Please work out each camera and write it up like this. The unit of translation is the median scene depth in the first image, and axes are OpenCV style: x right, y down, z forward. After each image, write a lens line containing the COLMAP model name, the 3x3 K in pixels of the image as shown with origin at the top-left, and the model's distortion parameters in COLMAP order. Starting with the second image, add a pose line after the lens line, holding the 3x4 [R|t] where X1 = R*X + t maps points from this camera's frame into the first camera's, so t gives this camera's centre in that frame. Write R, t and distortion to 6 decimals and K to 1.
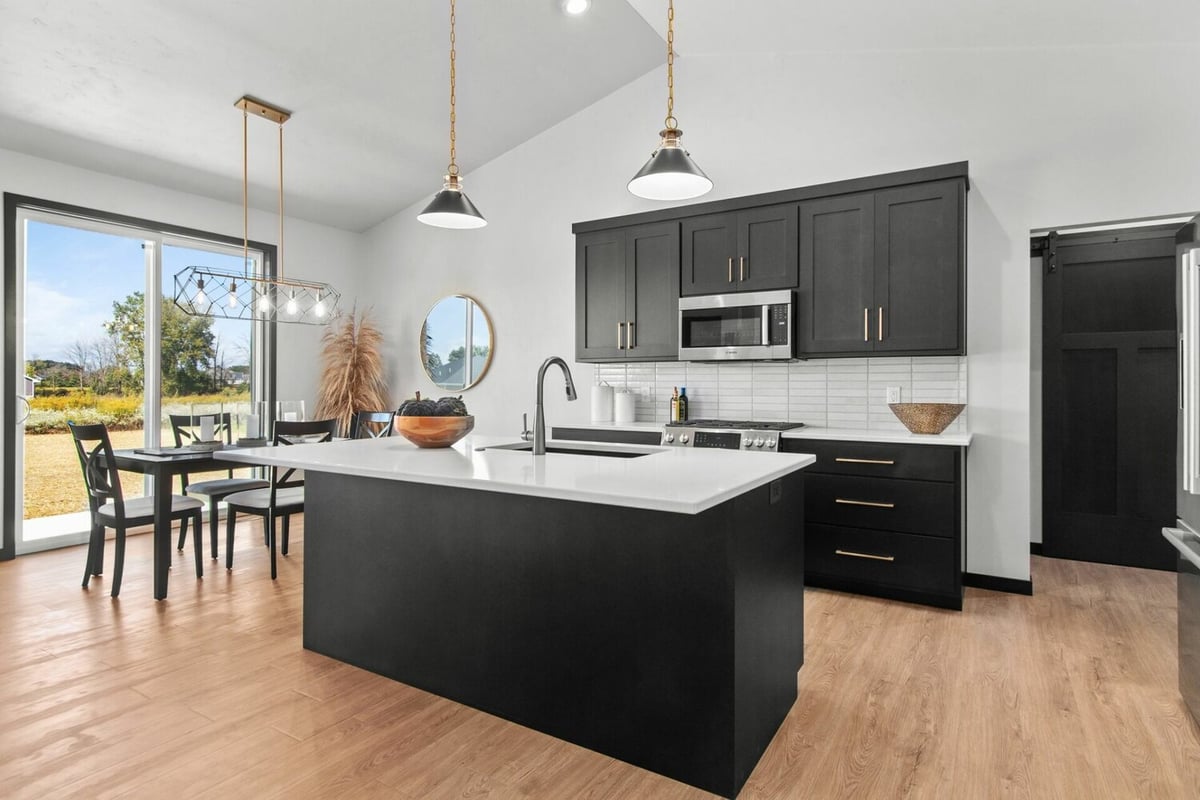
lens RADIAL K [[644.9, 0, 592.3], [0, 644.9, 391.9], [0, 0, 1]] dist [0.009916, 0.000472]
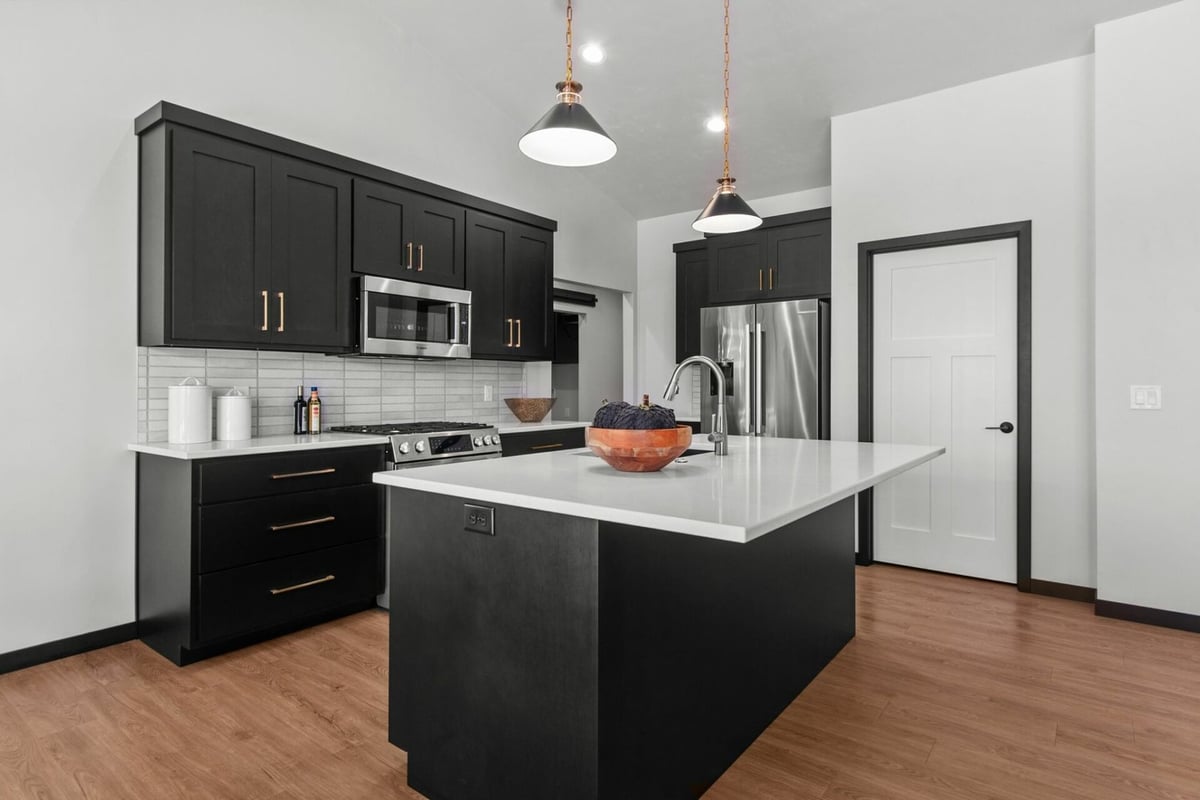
lens RADIAL K [[644.9, 0, 589.6], [0, 644.9, 398.9], [0, 0, 1]] dist [0.009916, 0.000472]
pose [[0.100041, -0.021850, 0.994743, -0.697496], [0.006975, 0.999750, 0.021258, -0.007539], [-0.994959, 0.004812, 0.100169, 0.705820]]
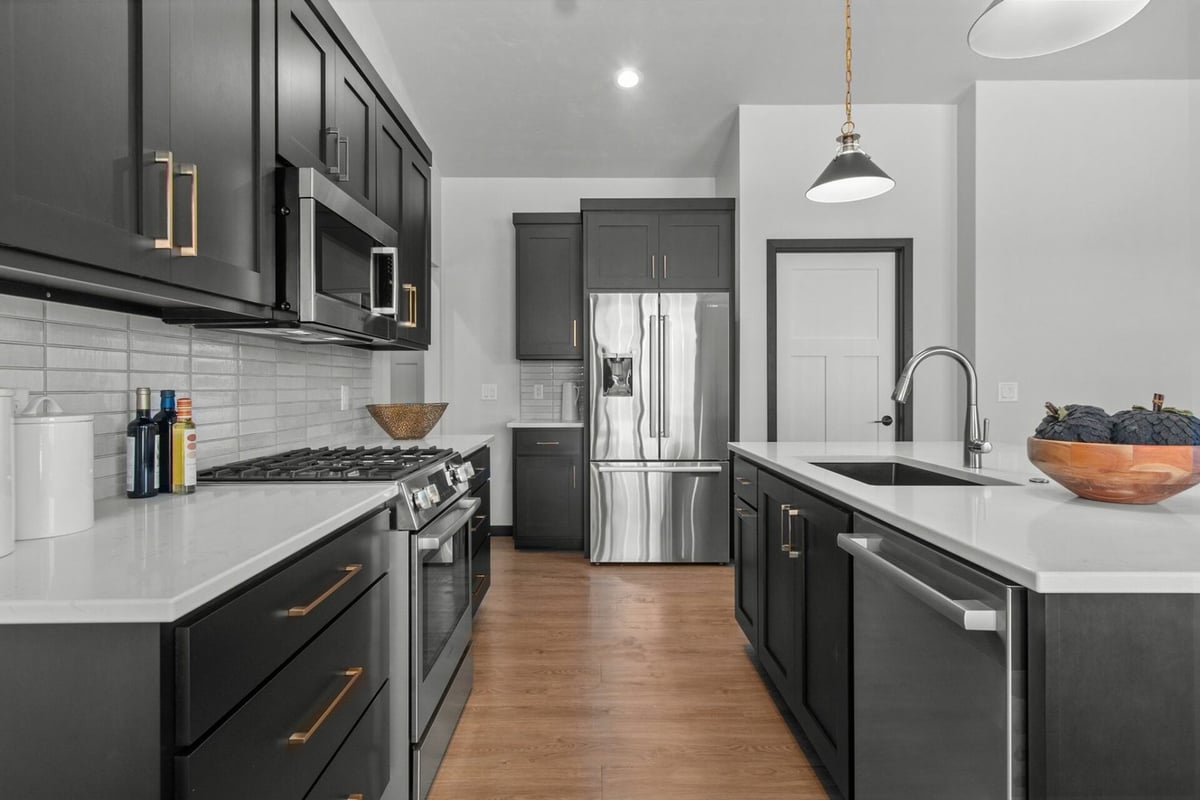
lens RADIAL K [[644.9, 0, 588.5], [0, 644.9, 389.1], [0, 0, 1]] dist [0.009916, 0.000472]
pose [[-0.528414, -0.004500, 0.848975, -0.330212], [0.010068, 0.999882, 0.011566, -0.010050], [-0.848927, 0.014659, -0.528307, 1.170036]]
